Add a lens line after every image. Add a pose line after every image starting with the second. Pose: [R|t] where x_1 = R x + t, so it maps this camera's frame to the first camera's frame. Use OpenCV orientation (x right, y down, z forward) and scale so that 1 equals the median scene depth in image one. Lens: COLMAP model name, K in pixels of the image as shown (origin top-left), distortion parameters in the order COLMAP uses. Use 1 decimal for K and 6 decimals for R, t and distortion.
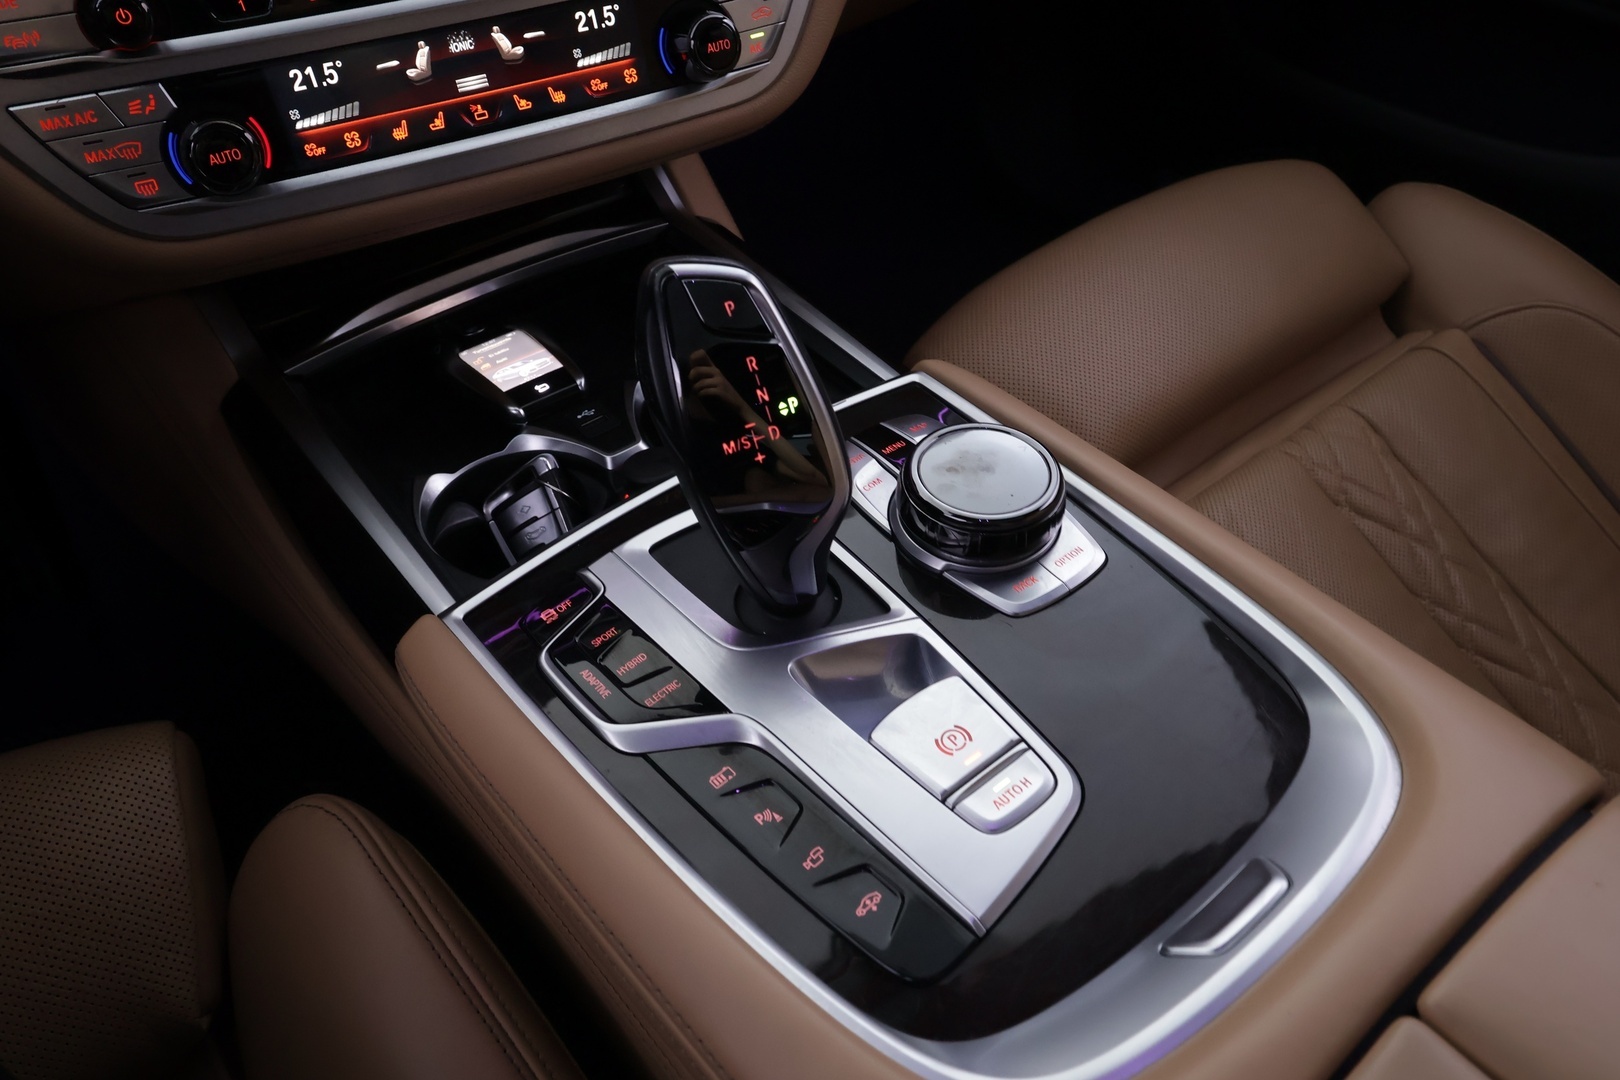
lens RADIAL K [[1119.5, 0, 795.8], [0, 1119.5, 537.4], [0, 0, 1]] dist [-0.001485, 0.003191]
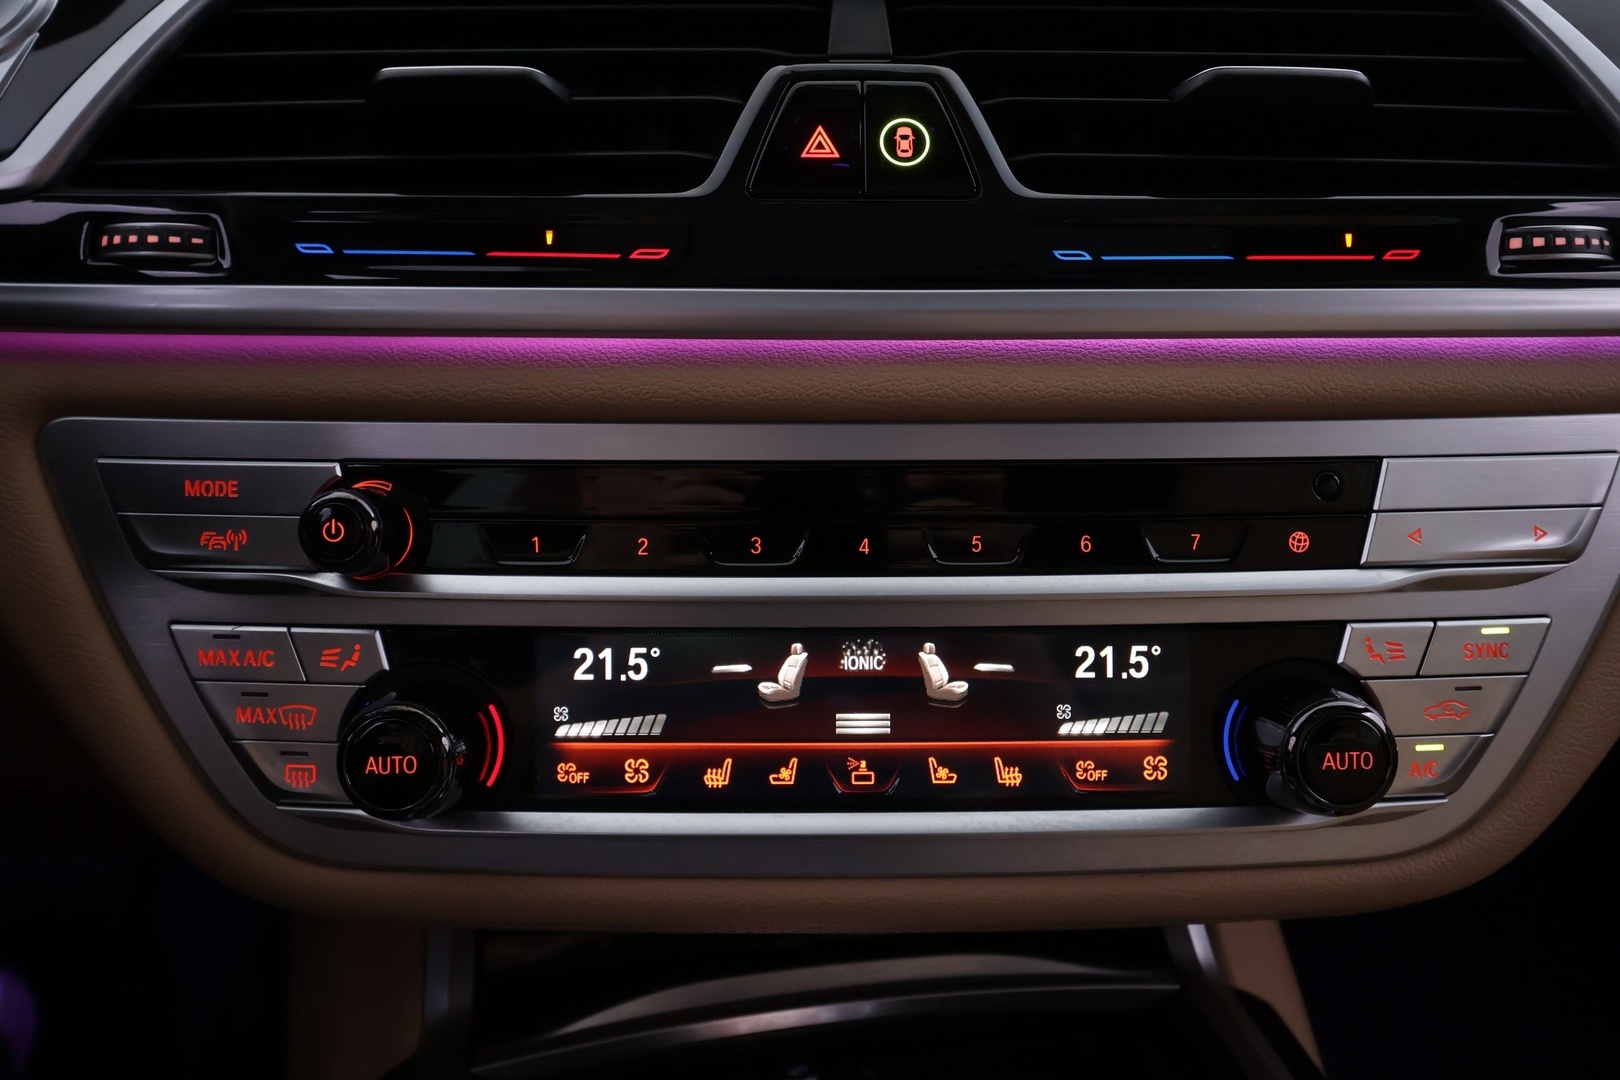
lens RADIAL K [[1119.5, 0, 795.8], [0, 1119.5, 537.4], [0, 0, 1]] dist [-0.001485, 0.003191]
pose [[0.864317, 0.148404, -0.480555, -0.059229], [-0.353214, 0.859302, -0.369917, -0.265554], [0.358045, 0.489465, 0.795128, 0.490459]]
